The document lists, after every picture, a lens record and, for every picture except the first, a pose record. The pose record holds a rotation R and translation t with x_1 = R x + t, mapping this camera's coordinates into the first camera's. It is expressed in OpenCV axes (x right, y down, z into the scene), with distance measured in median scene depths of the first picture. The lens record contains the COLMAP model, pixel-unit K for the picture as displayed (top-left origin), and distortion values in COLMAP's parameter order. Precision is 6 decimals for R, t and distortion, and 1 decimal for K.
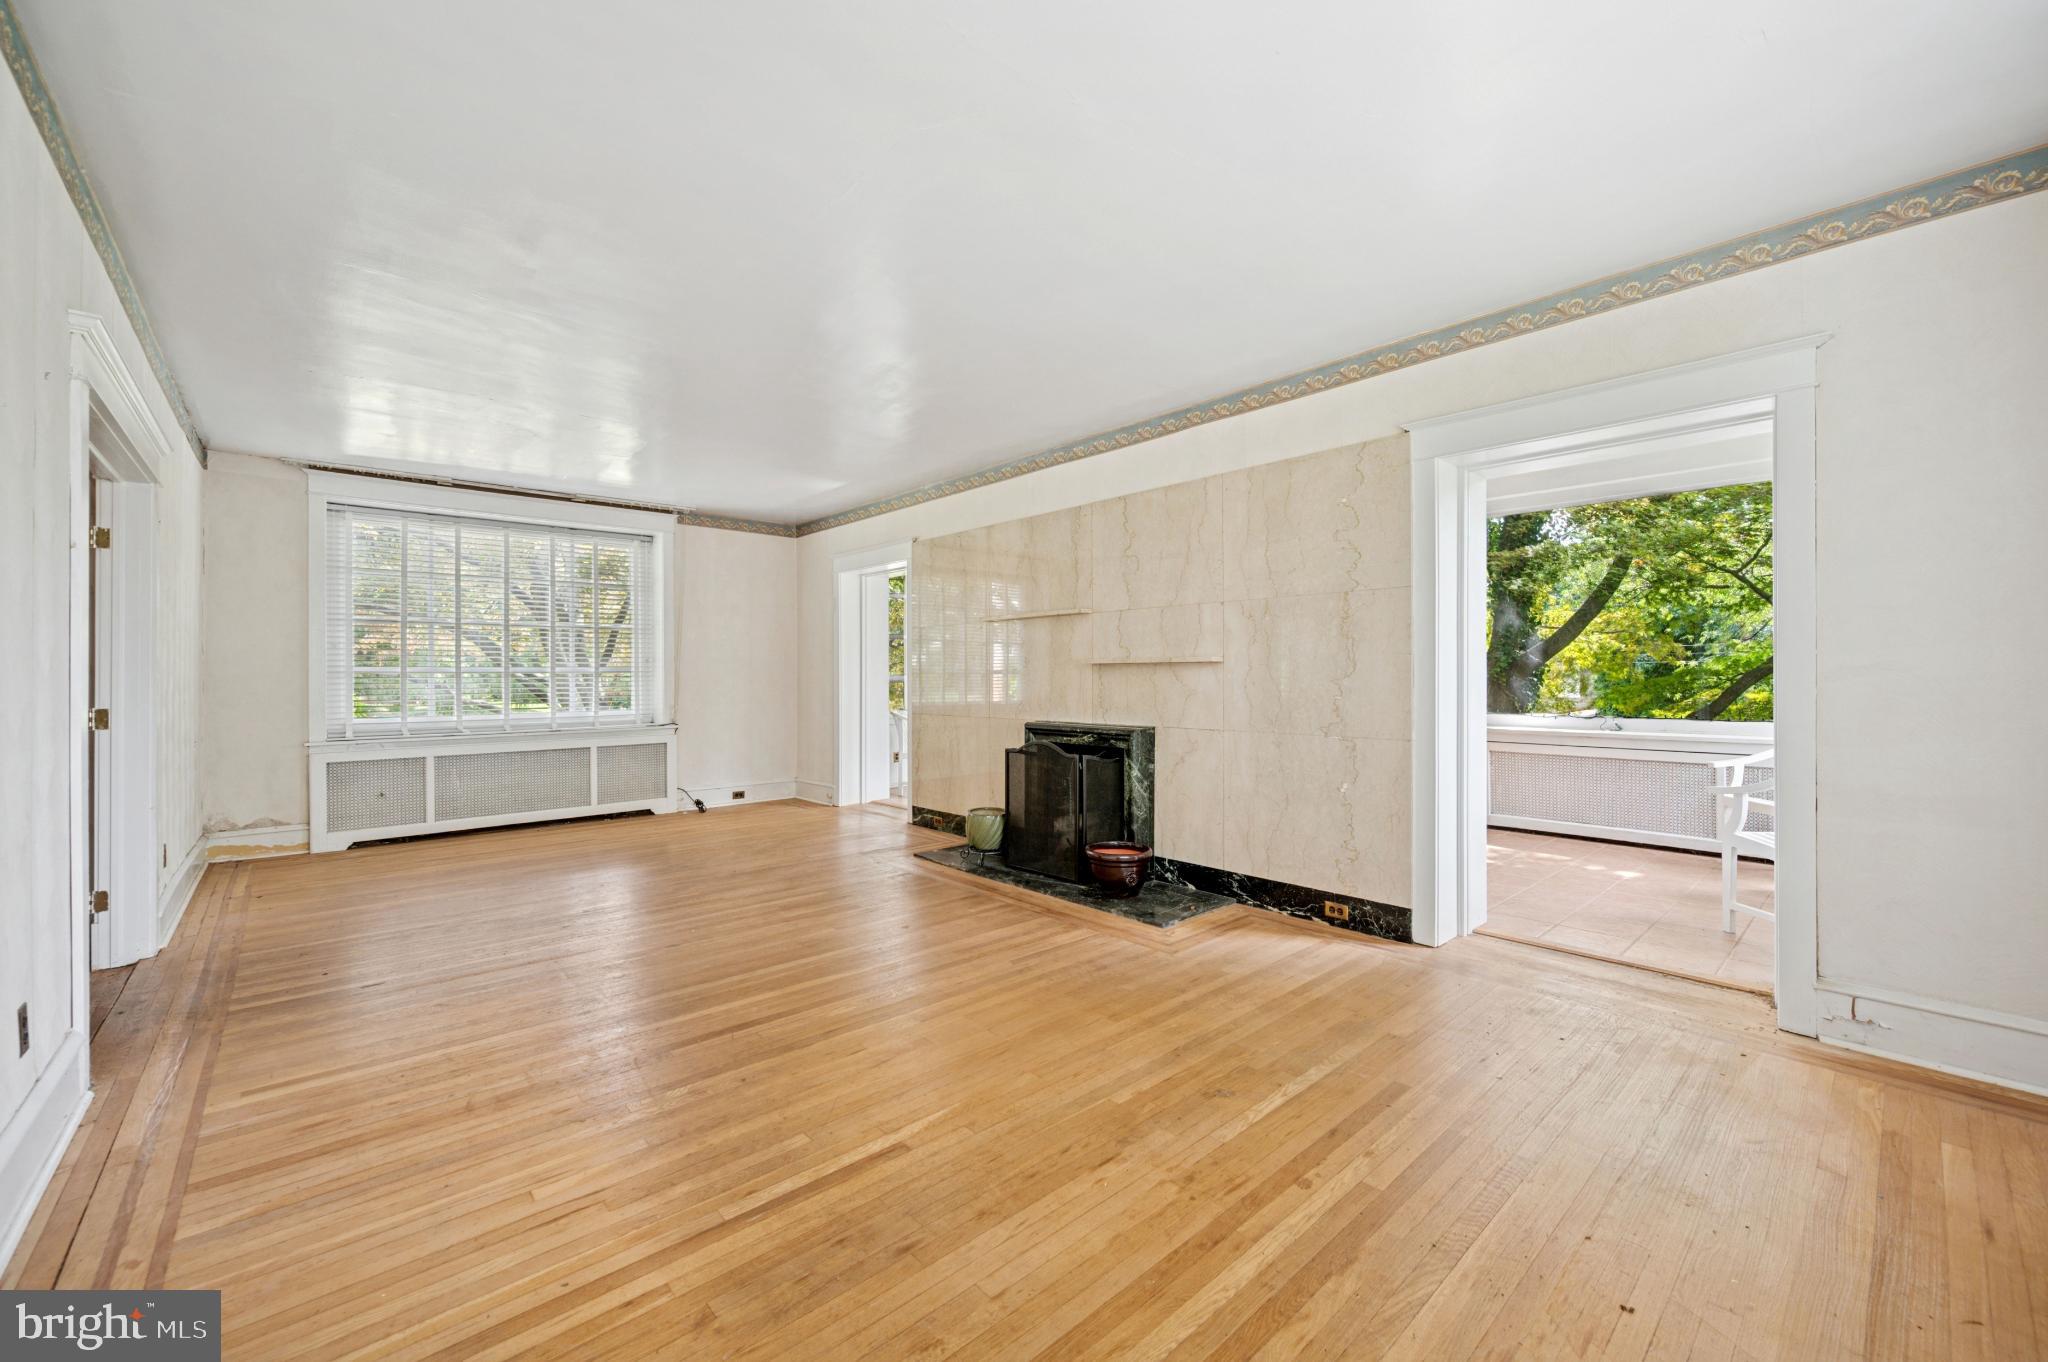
lens RADIAL K [[811.8, 0, 1033.3], [0, 811.8, 675.8], [0, 0, 1]] dist [-0.006880, 0.001046]
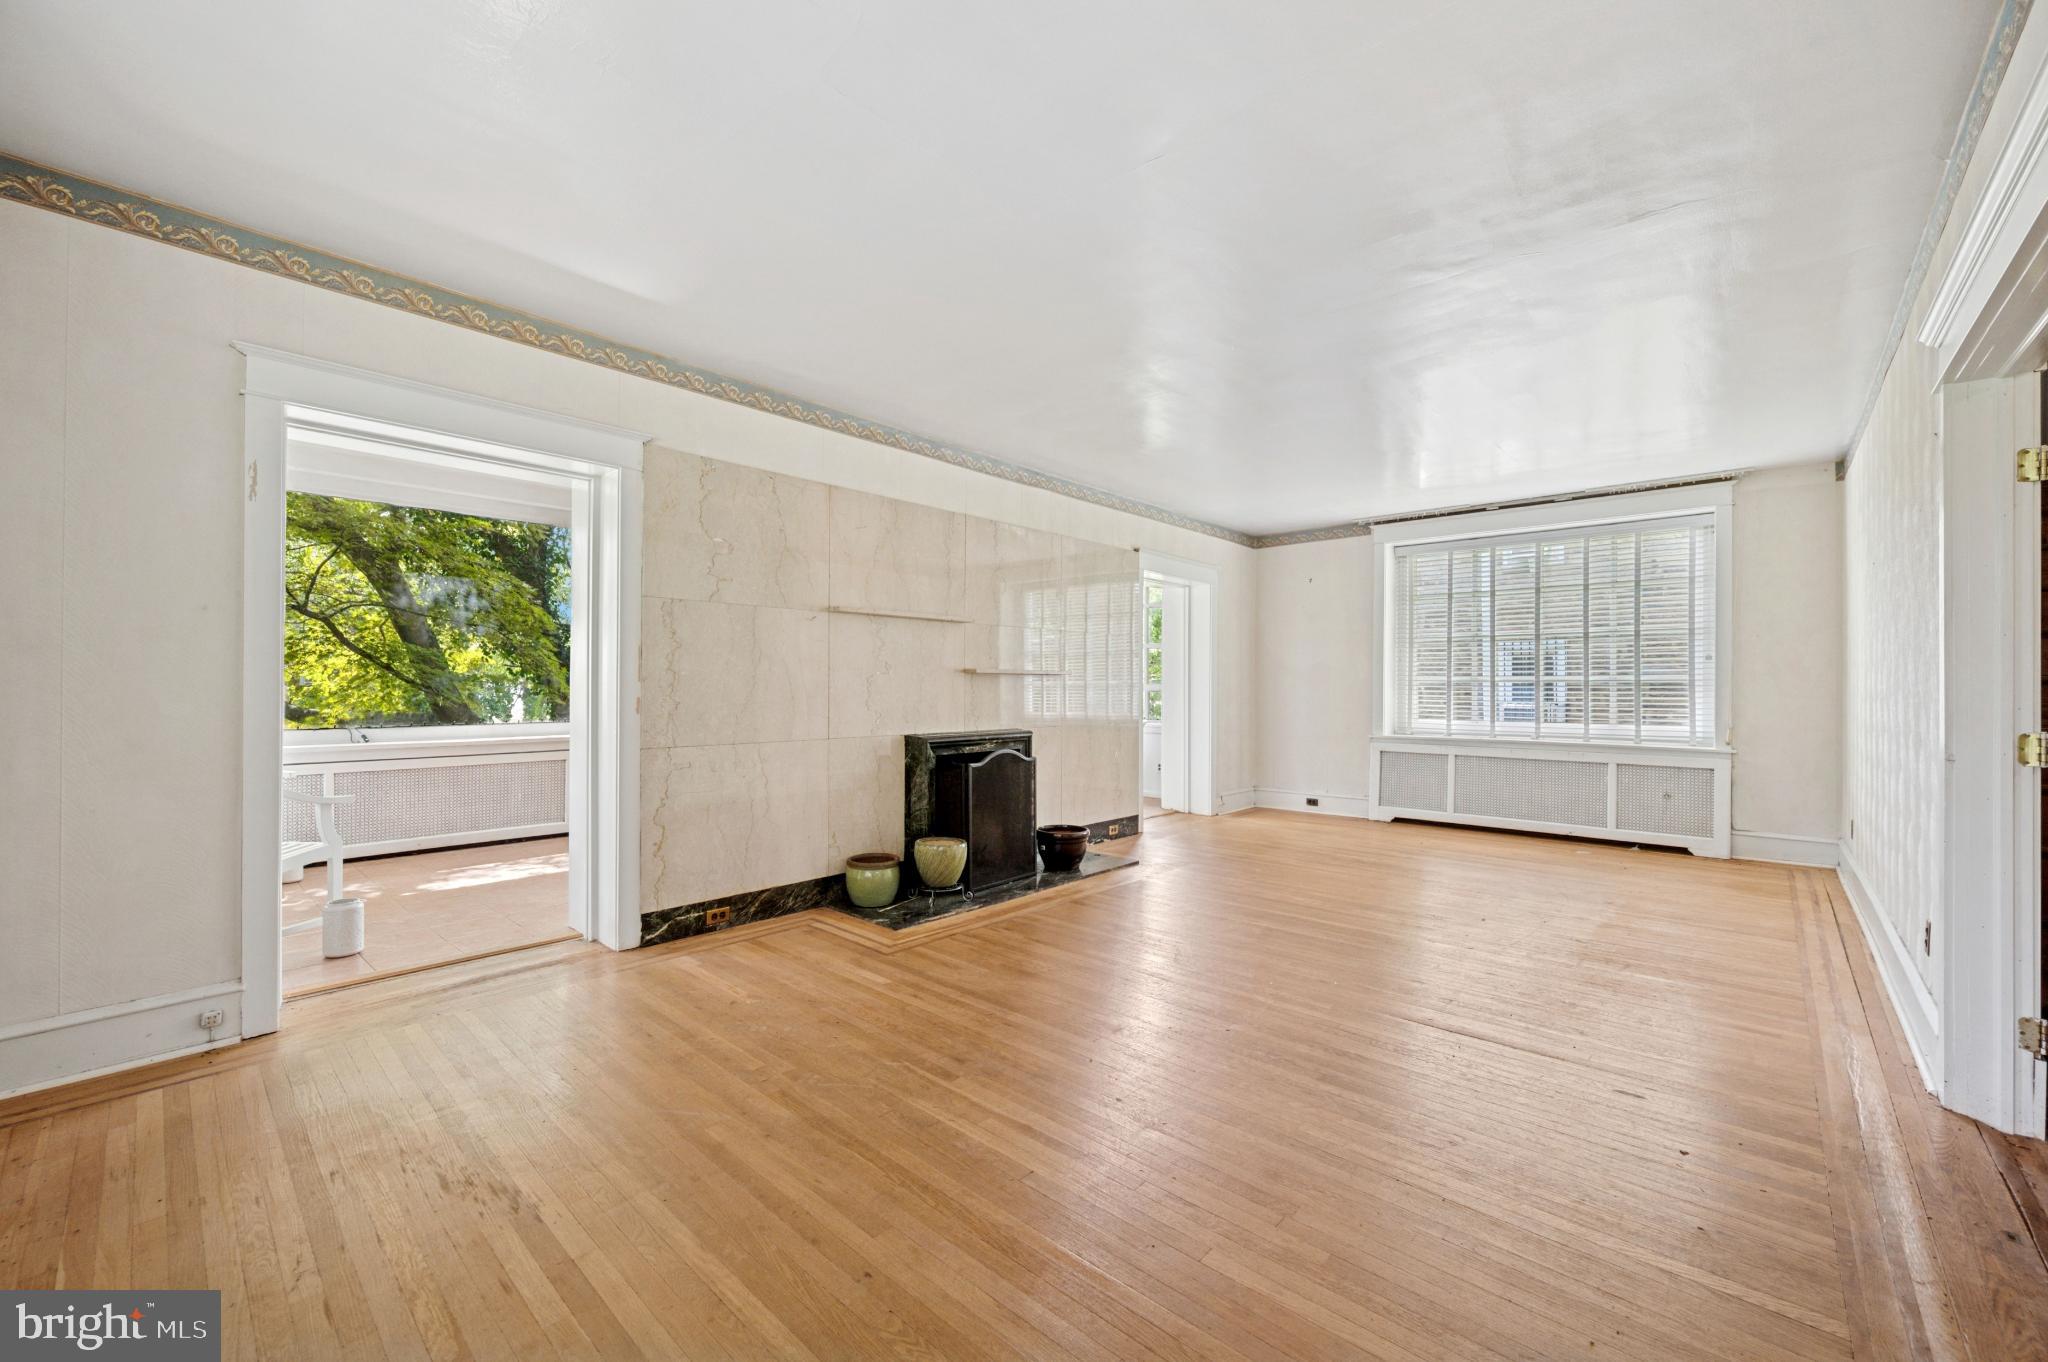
lens RADIAL K [[811.8, 0, 1031.6], [0, 811.8, 688.1], [0, 0, 1]] dist [-0.006880, 0.001046]
pose [[-0.103414, 0.004383, 0.994629, -0.917310], [-0.001457, 0.999989, -0.004559, 0.008729], [-0.994637, -0.001921, -0.103406, 0.992089]]
